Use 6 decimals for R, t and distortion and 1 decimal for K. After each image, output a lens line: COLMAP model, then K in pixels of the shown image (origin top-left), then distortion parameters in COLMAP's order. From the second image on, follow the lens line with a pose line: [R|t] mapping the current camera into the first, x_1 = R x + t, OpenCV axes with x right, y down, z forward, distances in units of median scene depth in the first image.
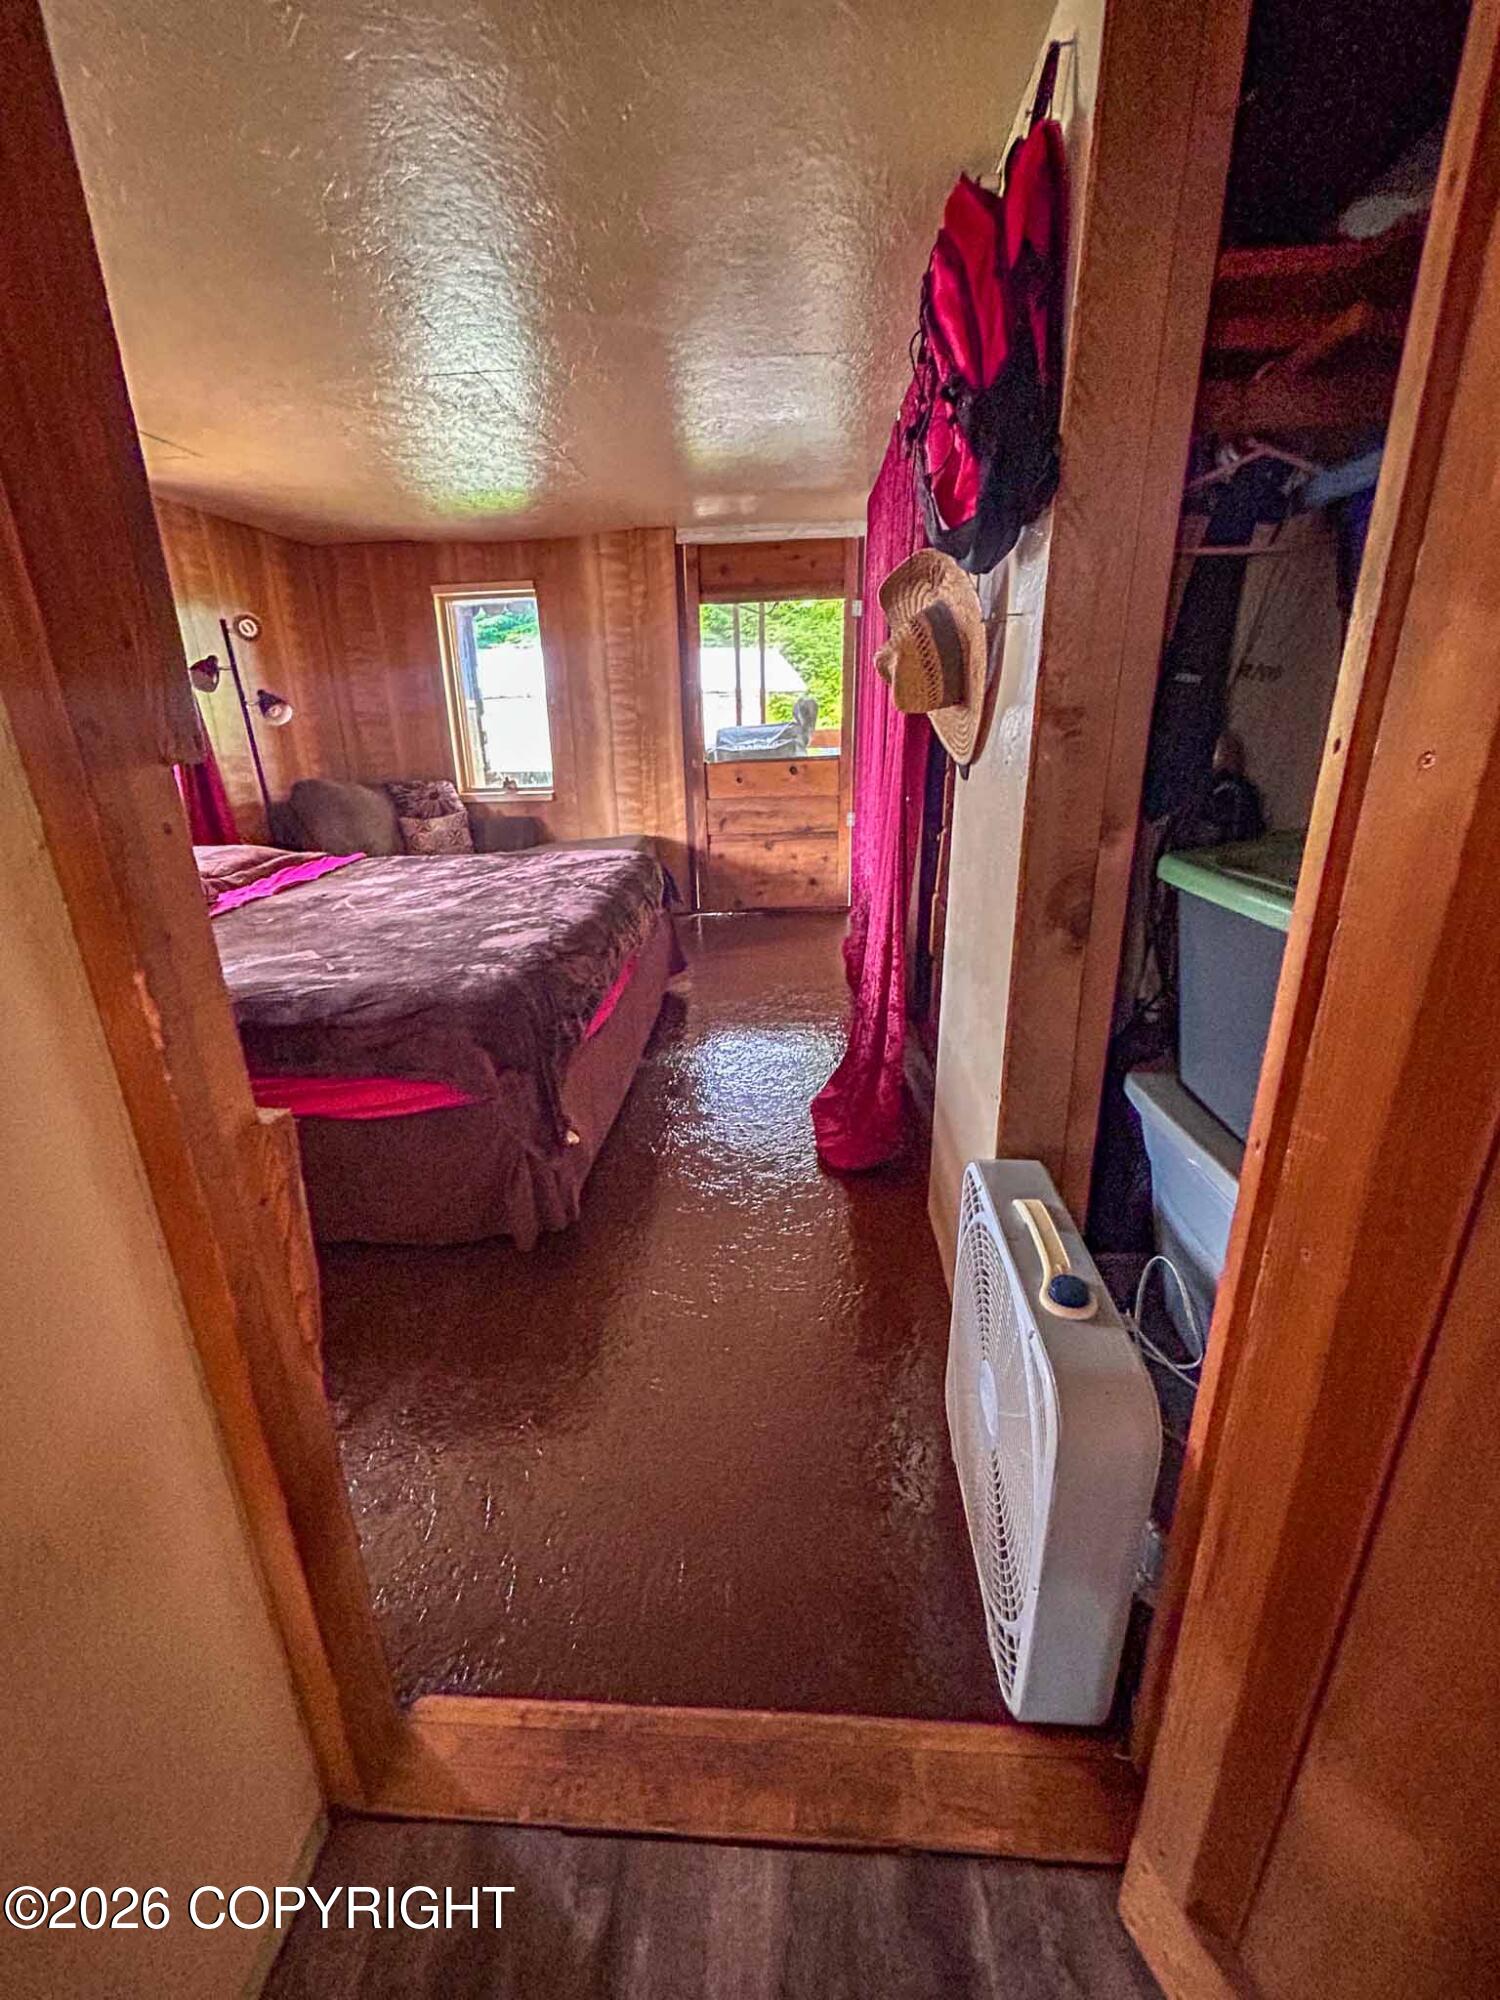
lens RADIAL K [[834.1, 0, 753.3], [0, 834.1, 1004.9], [0, 0, 1]] dist [0.002478, 0.002840]
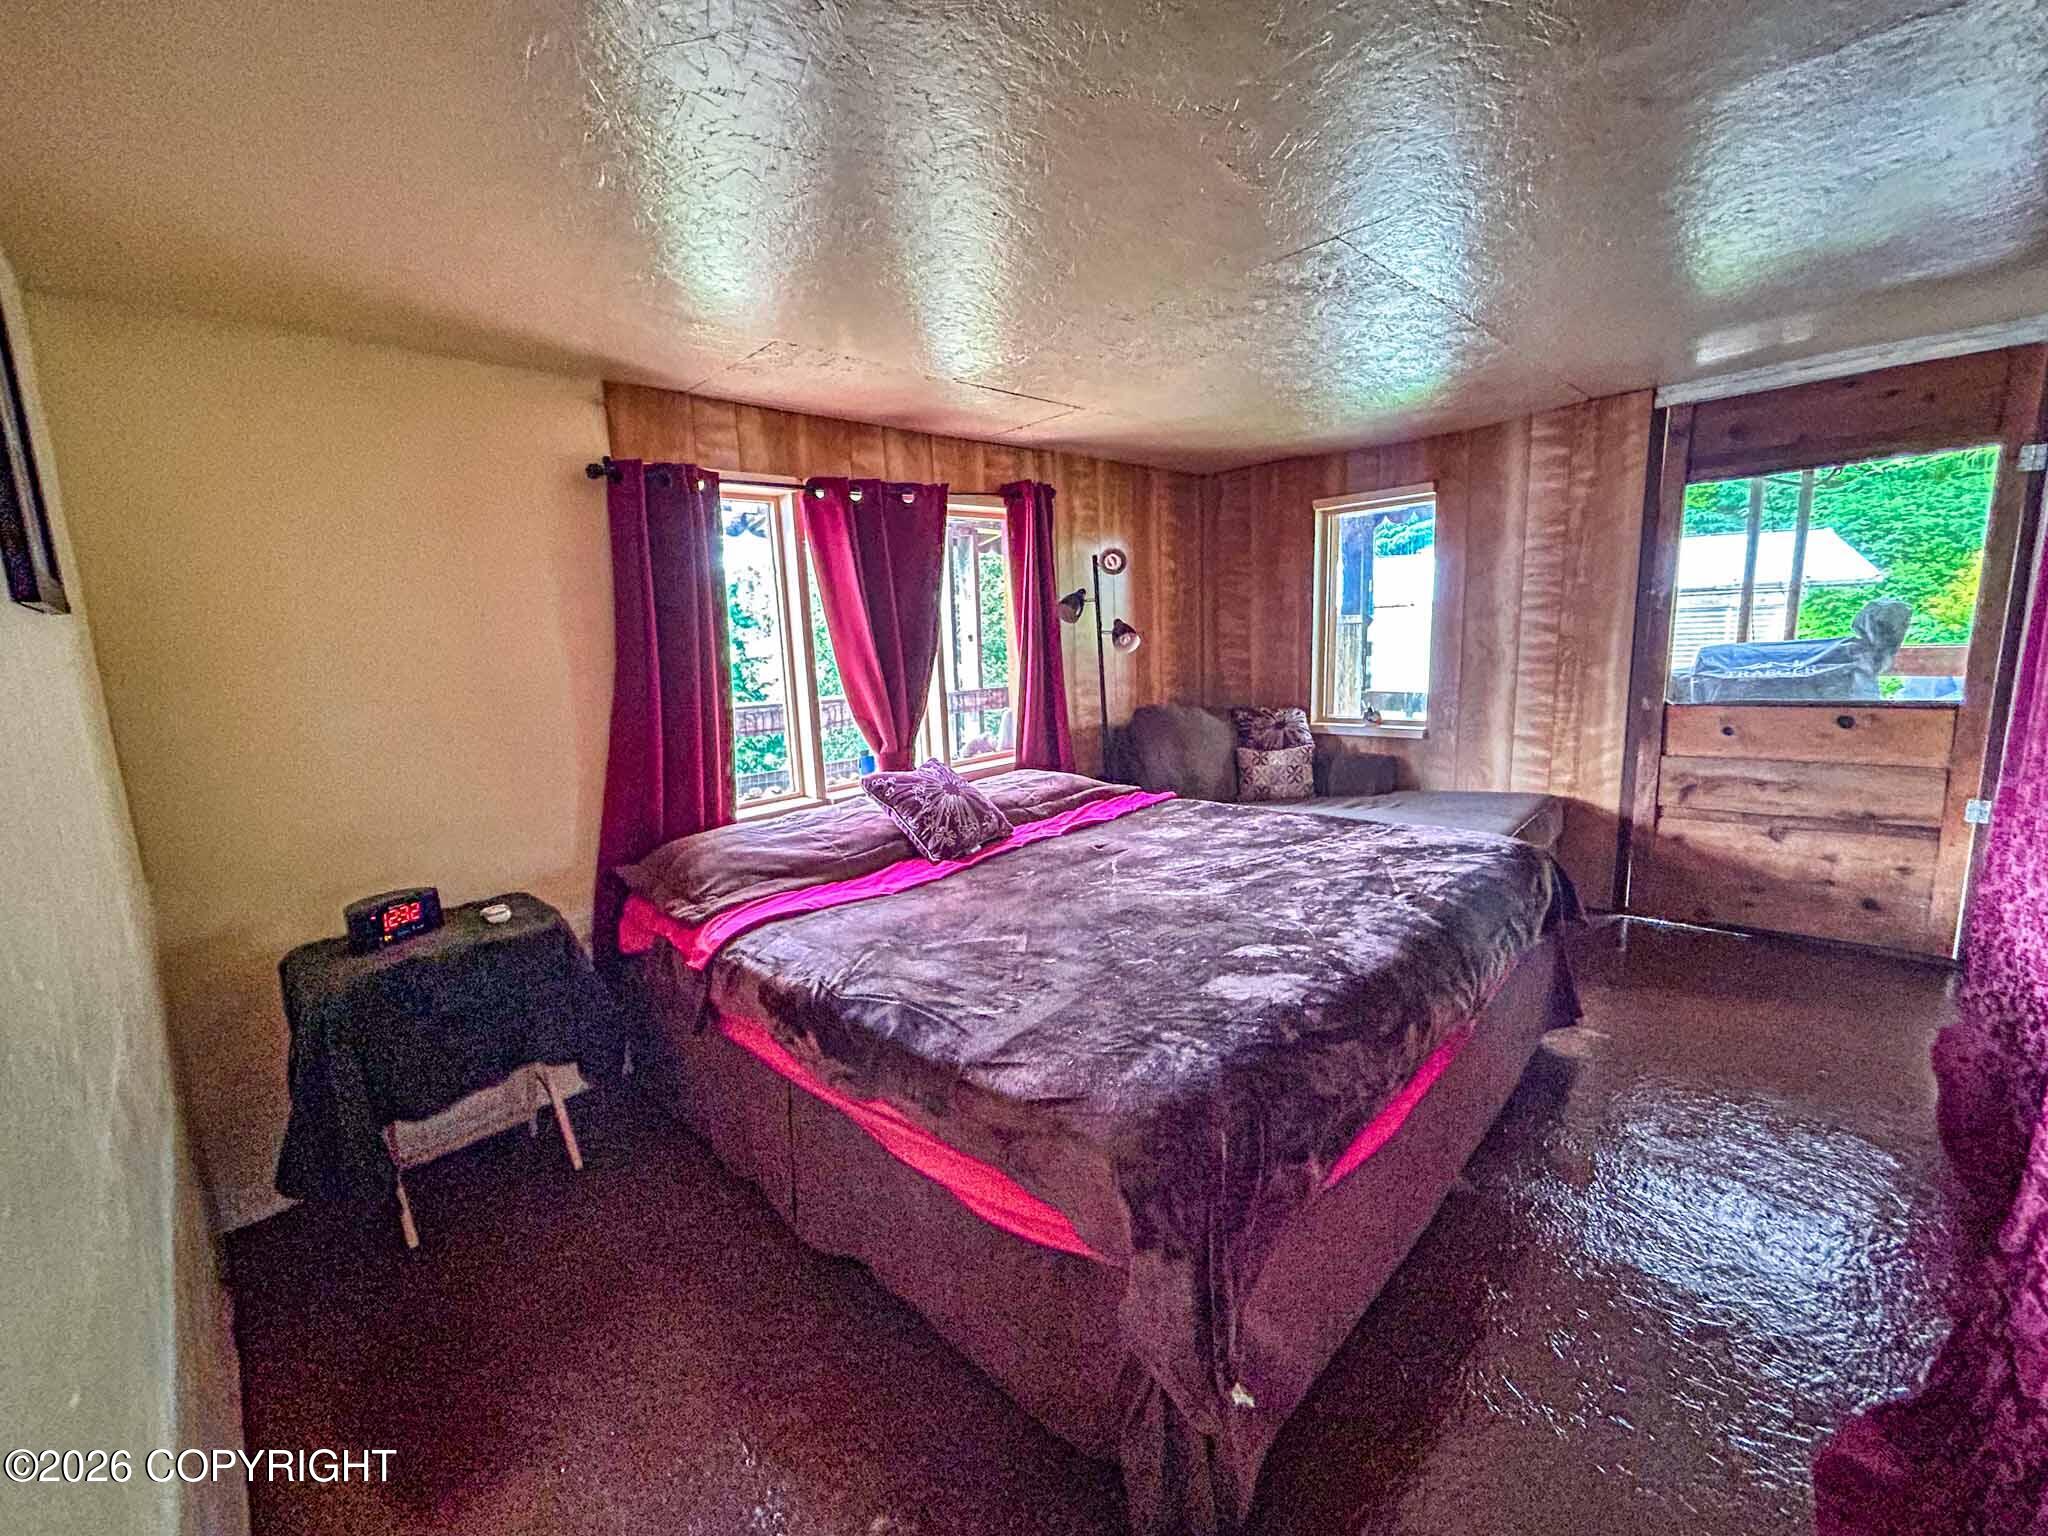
lens RADIAL K [[854.1, 0, 1024.0], [0, 854.1, 768.0], [0, 0, 1]] dist [0.002478, 0.002840]
pose [[0.756373, 0.096721, -0.646951, 0.003246], [-0.198077, 0.976442, -0.085598, -0.078234], [0.623431, 0.192890, 0.757712, 0.159486]]
